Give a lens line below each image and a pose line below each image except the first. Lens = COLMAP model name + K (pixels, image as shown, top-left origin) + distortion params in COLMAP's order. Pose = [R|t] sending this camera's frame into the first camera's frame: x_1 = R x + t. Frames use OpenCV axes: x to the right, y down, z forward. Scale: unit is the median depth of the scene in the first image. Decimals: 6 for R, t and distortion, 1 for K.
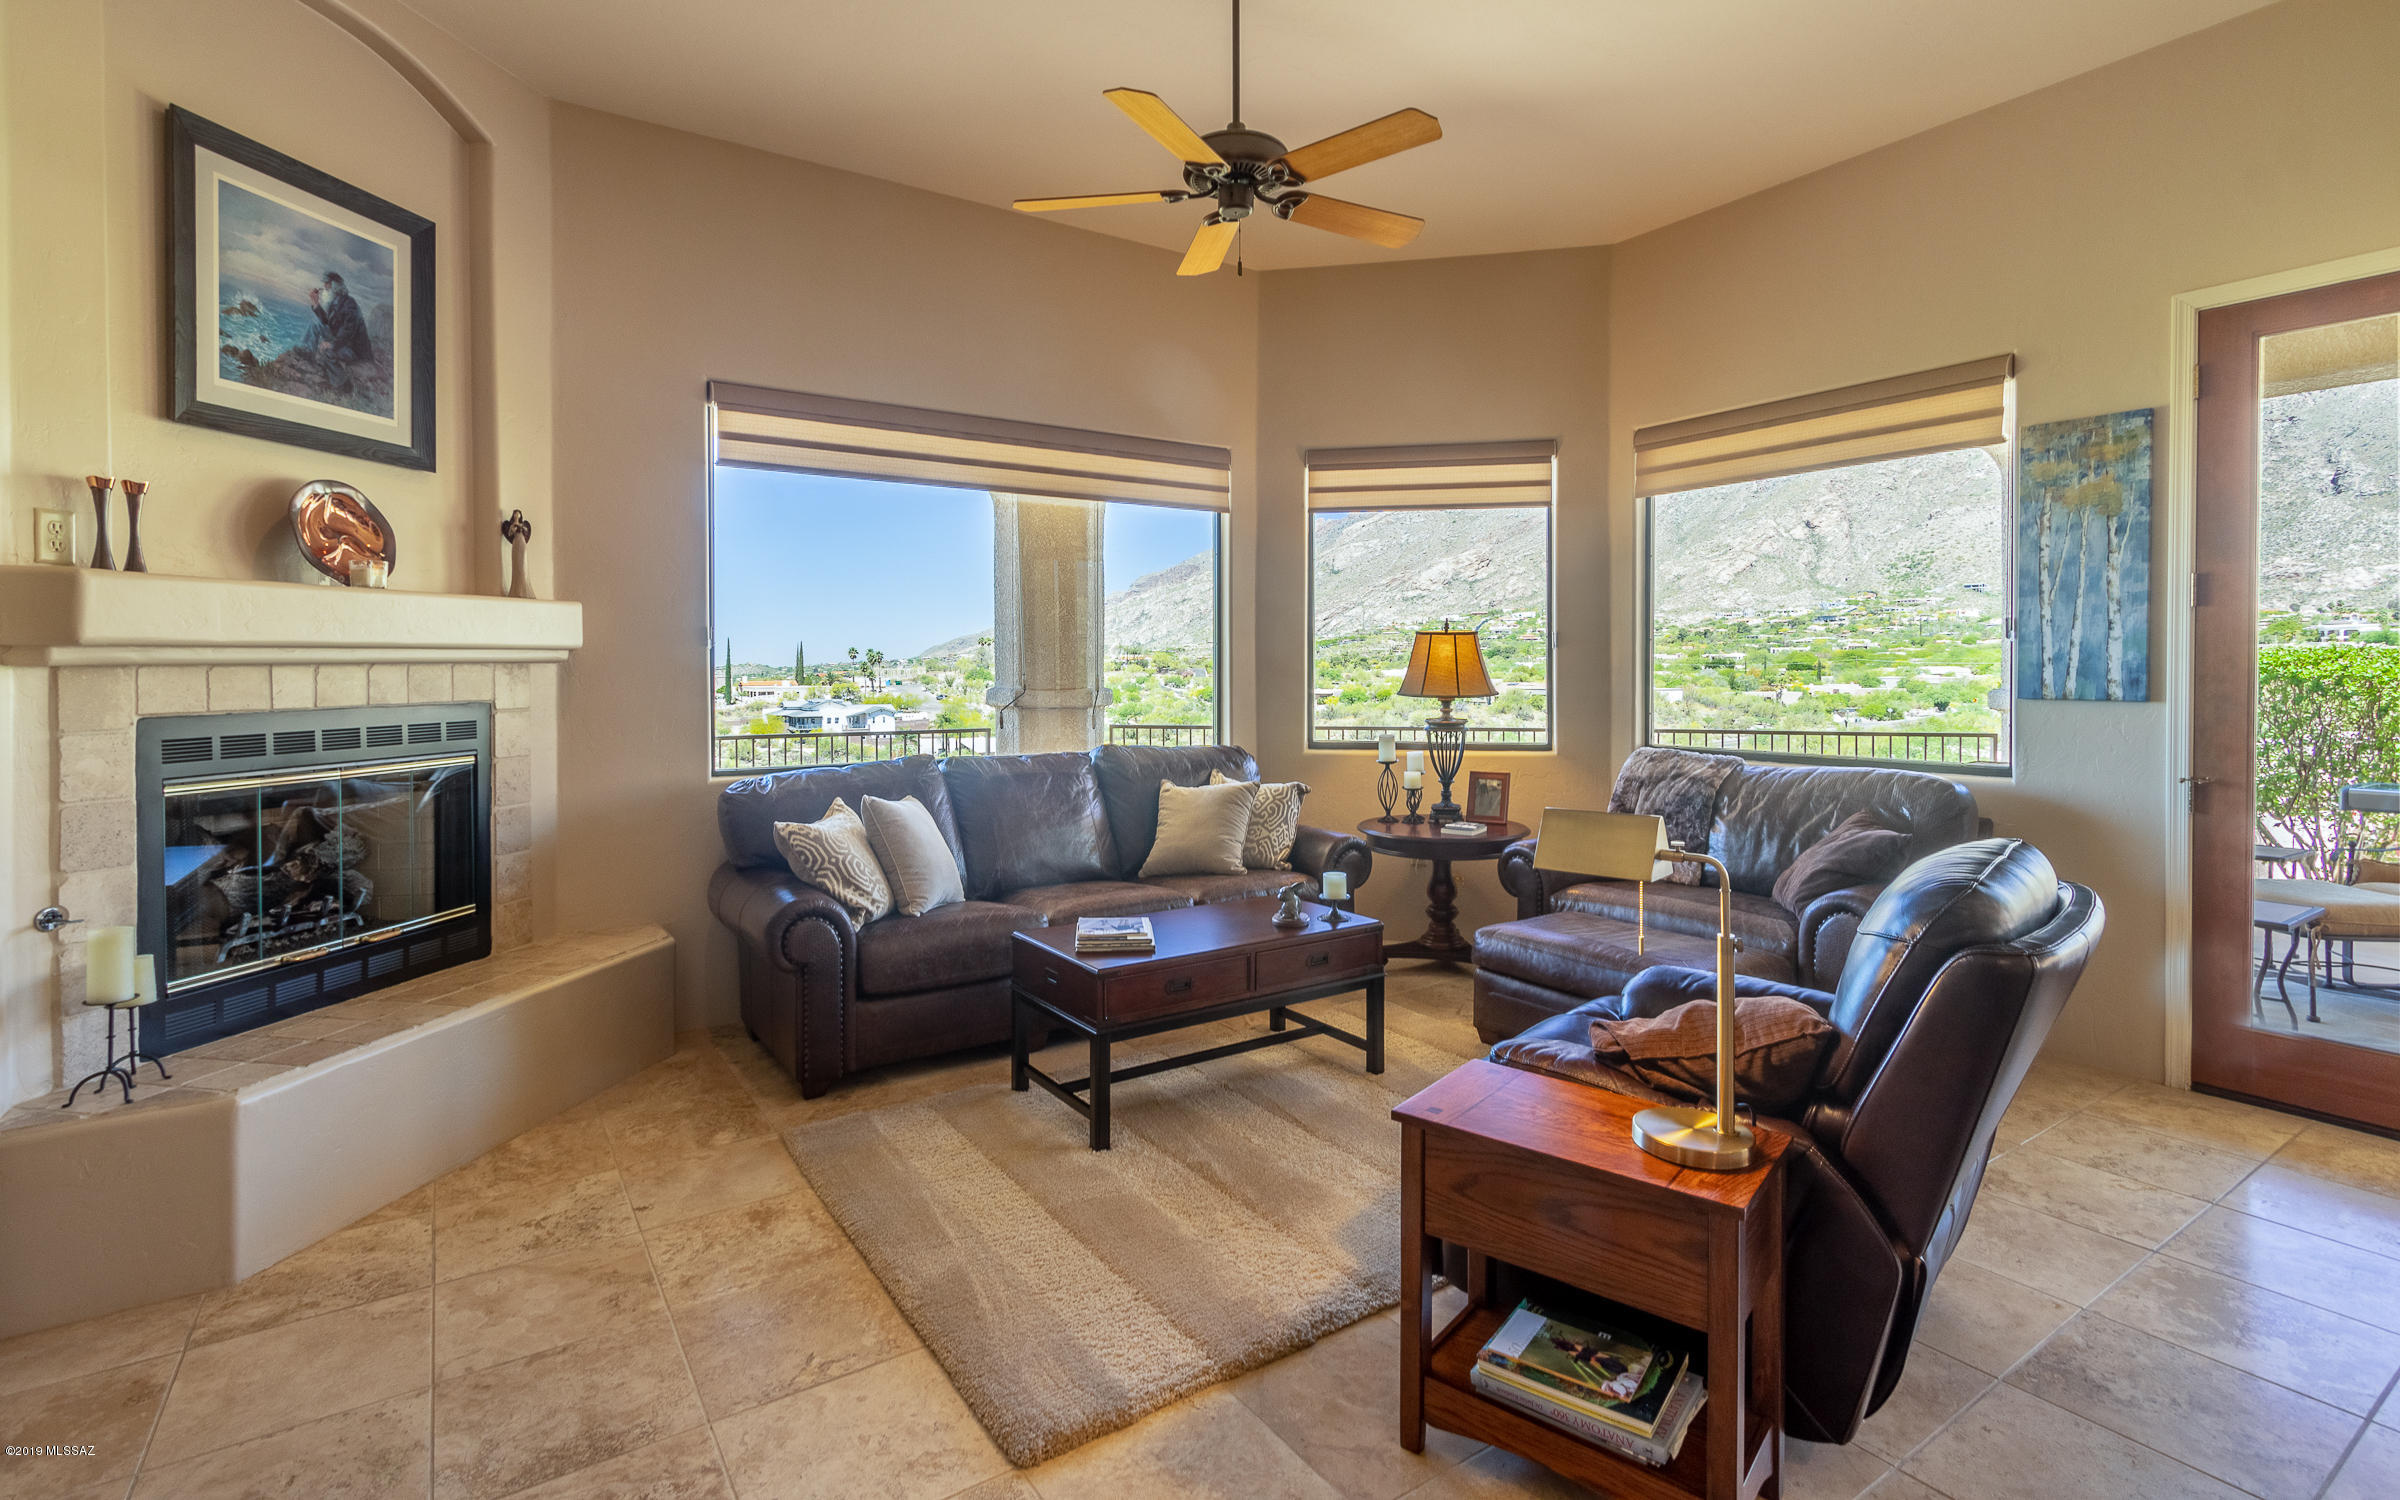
lens RADIAL K [[1112.9, 0, 1186.3], [0, 1112.9, 681.5], [0, 0, 1]] dist [0.000242, -0.000857]
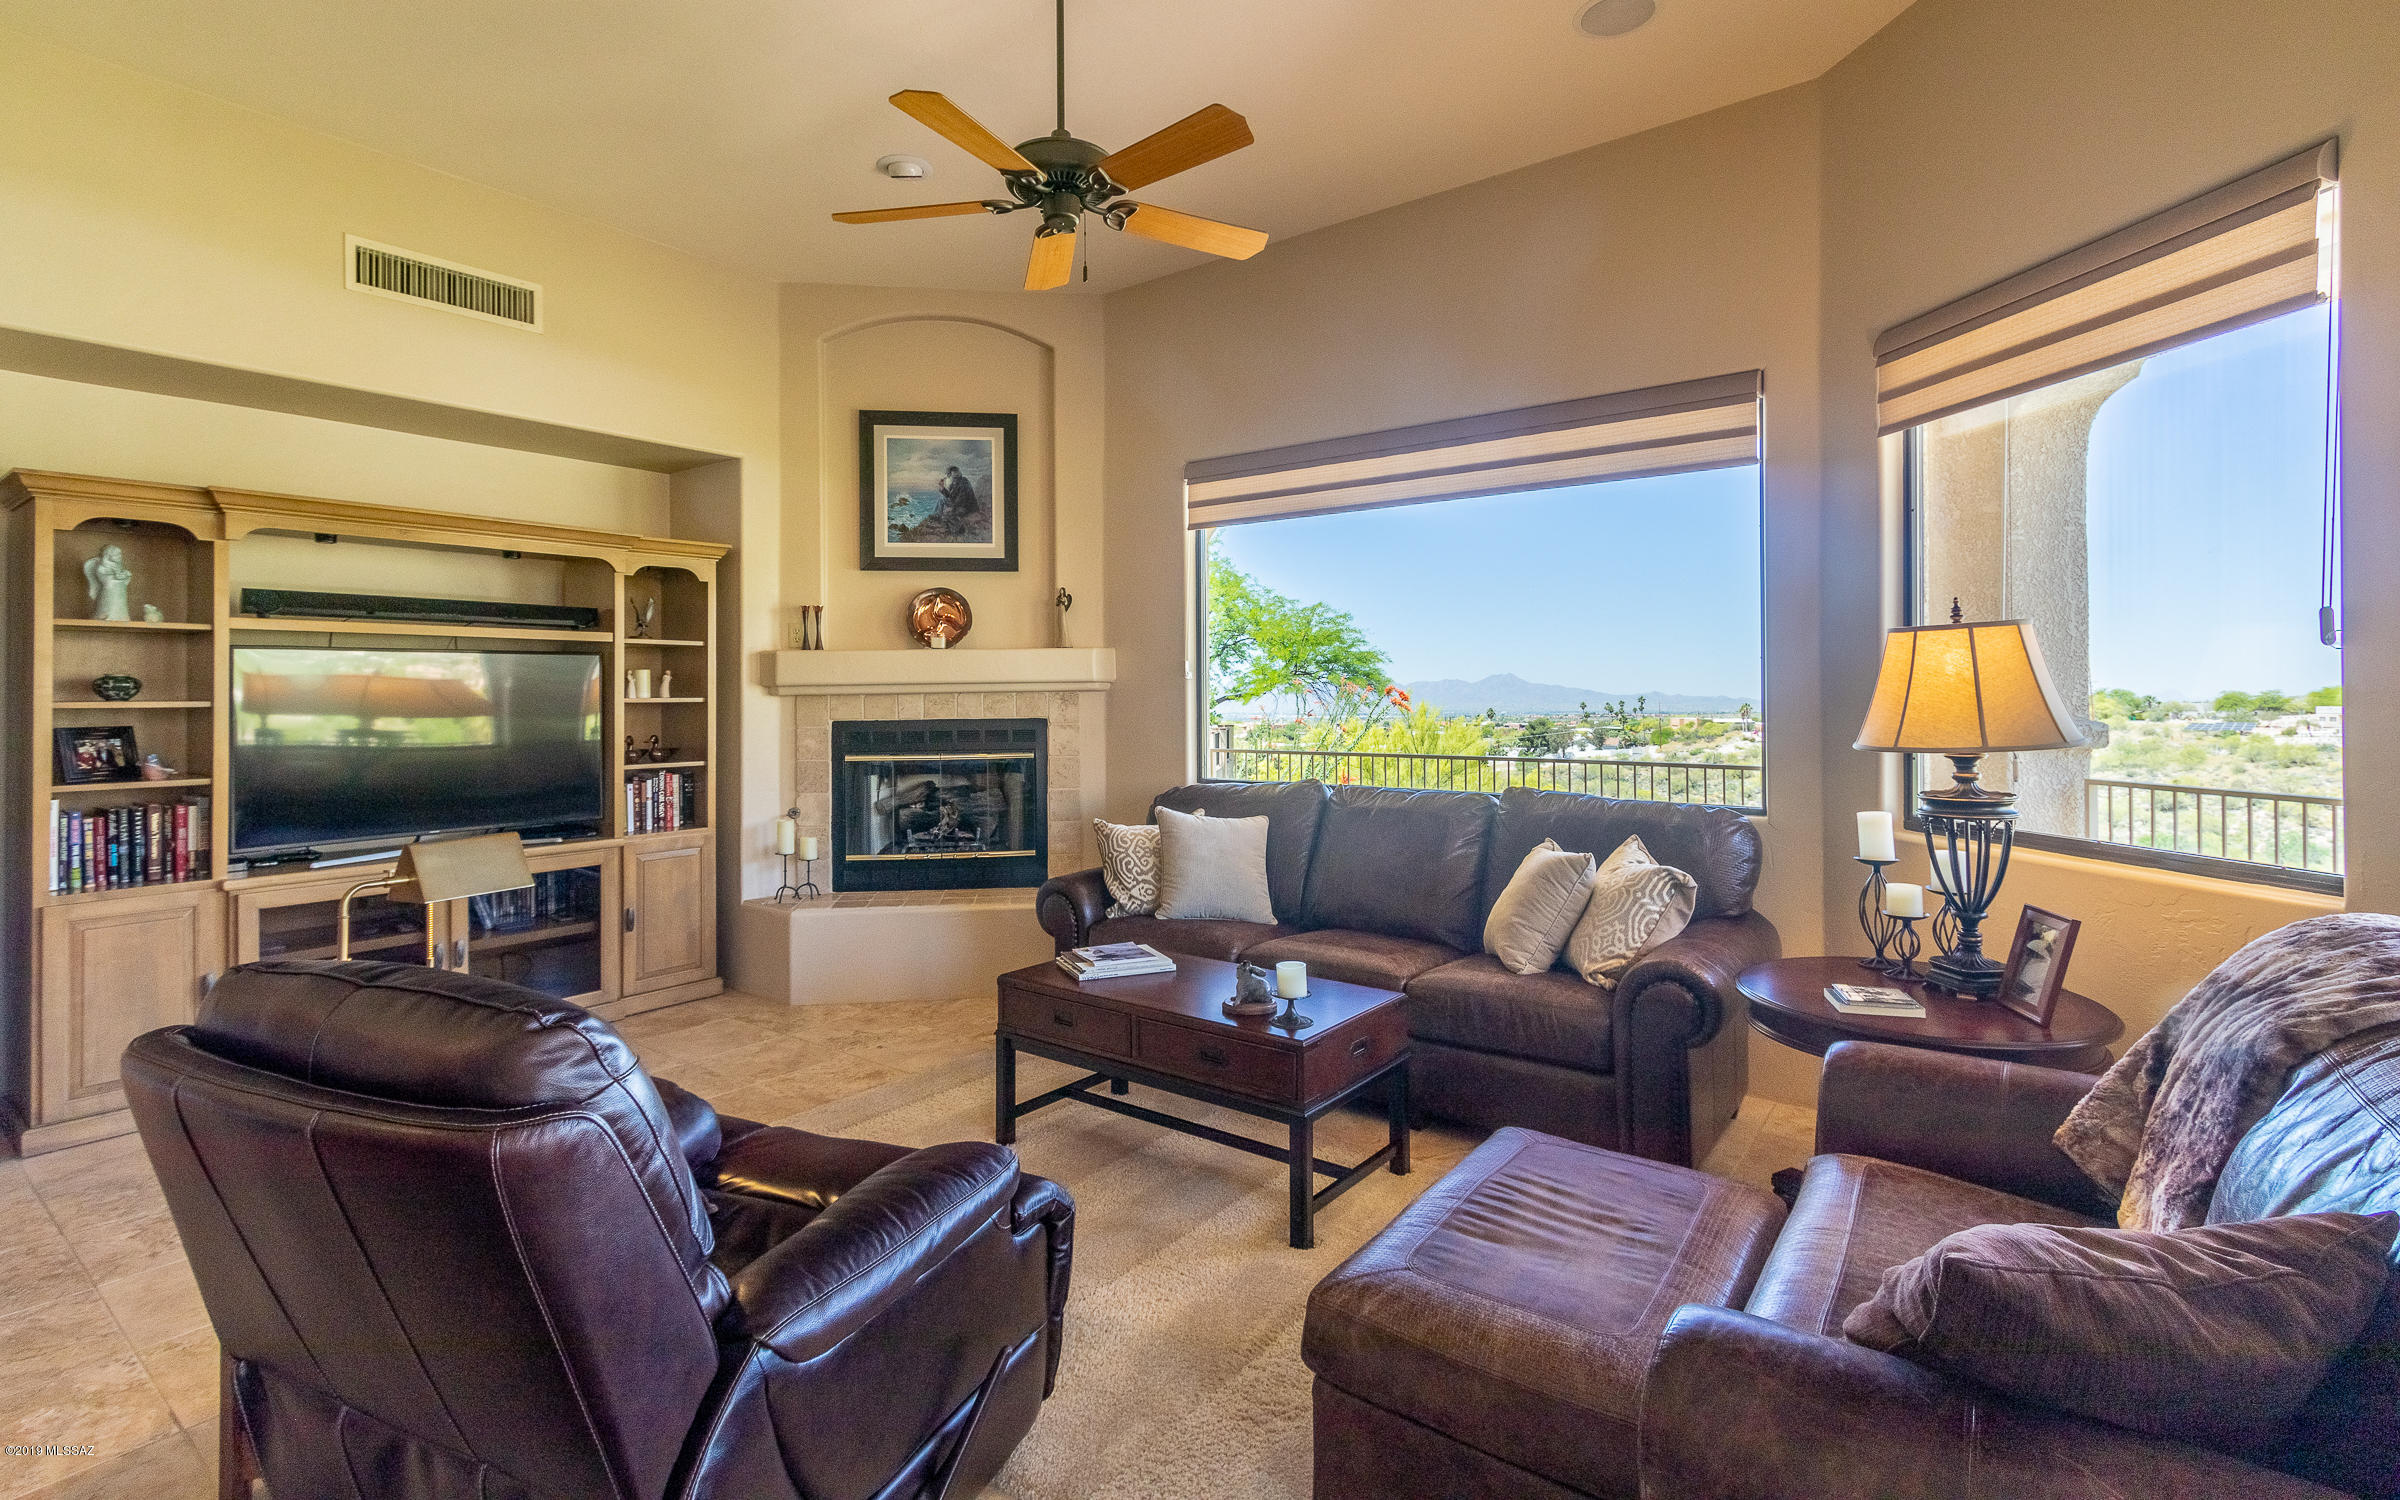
lens RADIAL K [[1106.6, 0, 1187.0], [0, 1106.6, 680.3], [0, 0, 1]] dist [-0.002902, -0.001329]
pose [[0.319941, -0.010507, -0.947379, 0.962979], [-0.007191, 0.999883, -0.013518, -0.014805], [0.947410, 0.011137, 0.319828, 0.790723]]
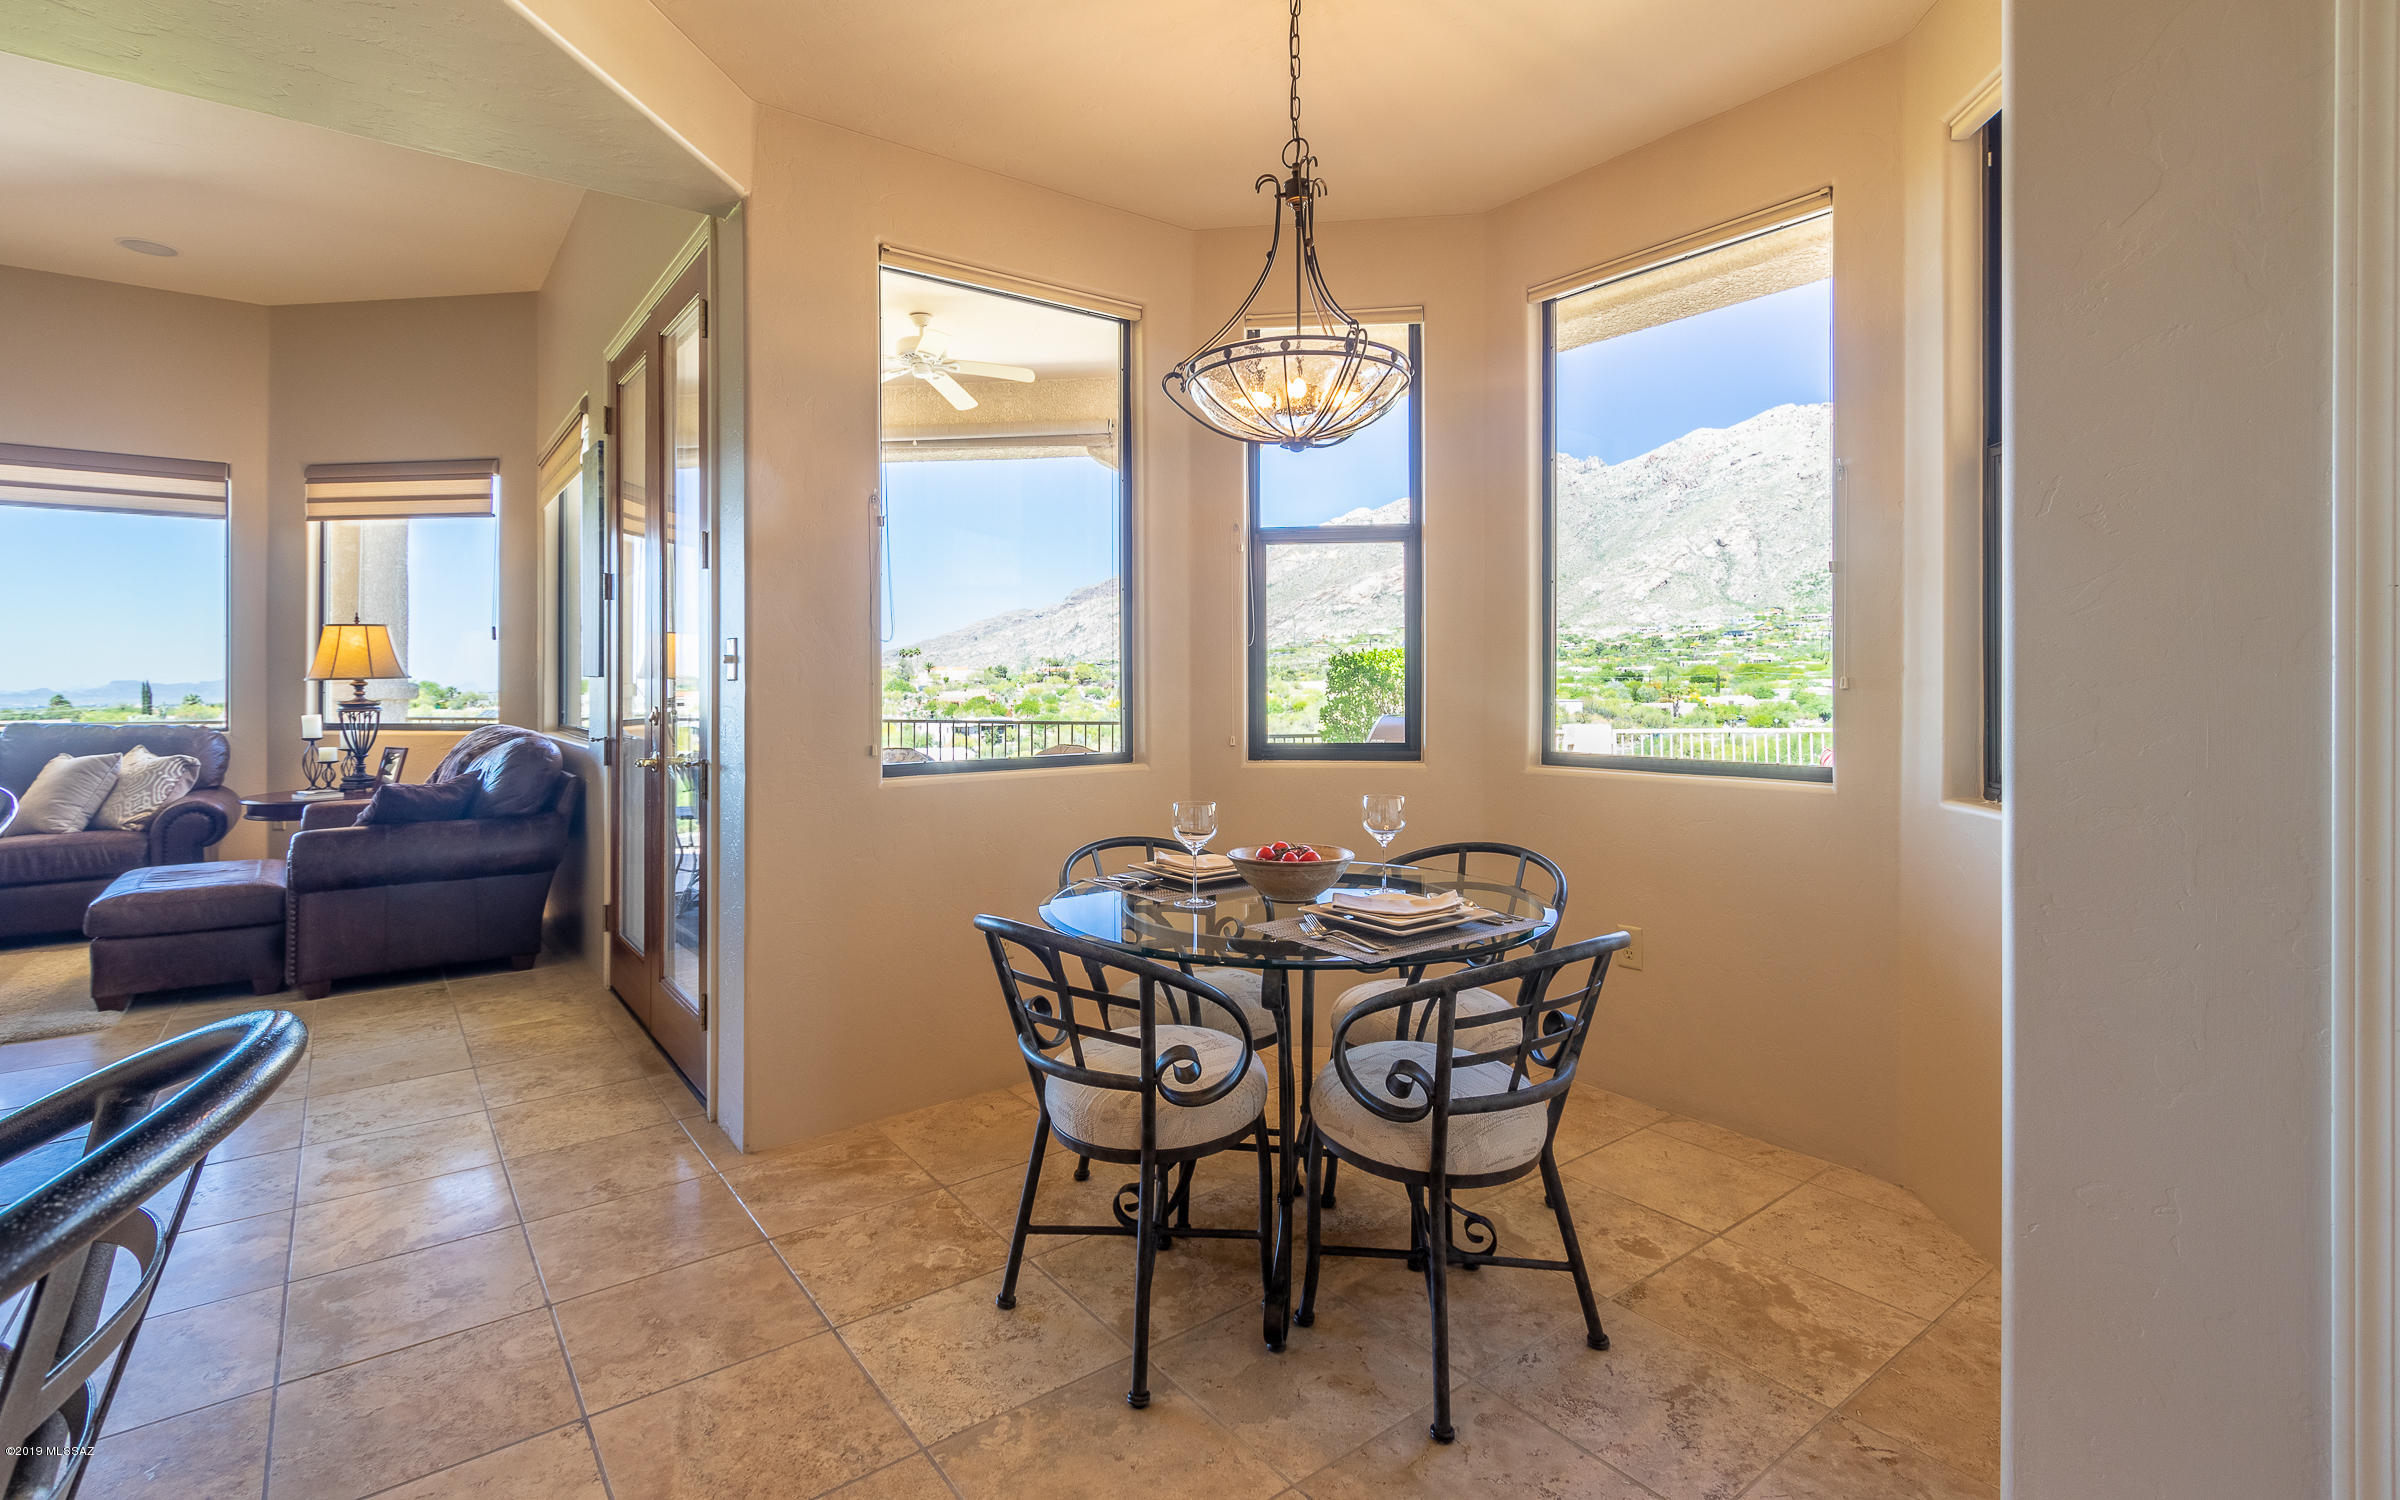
lens RADIAL K [[1106.6, 0, 1187.0], [0, 1106.6, 680.3], [0, 0, 1]] dist [-0.002902, -0.001329]
pose [[0.998260, 0.001176, 0.058956, 1.620478], [-0.000469, 0.999928, -0.012000, 0.040475], [-0.058966, 0.011951, 0.998188, -0.289610]]
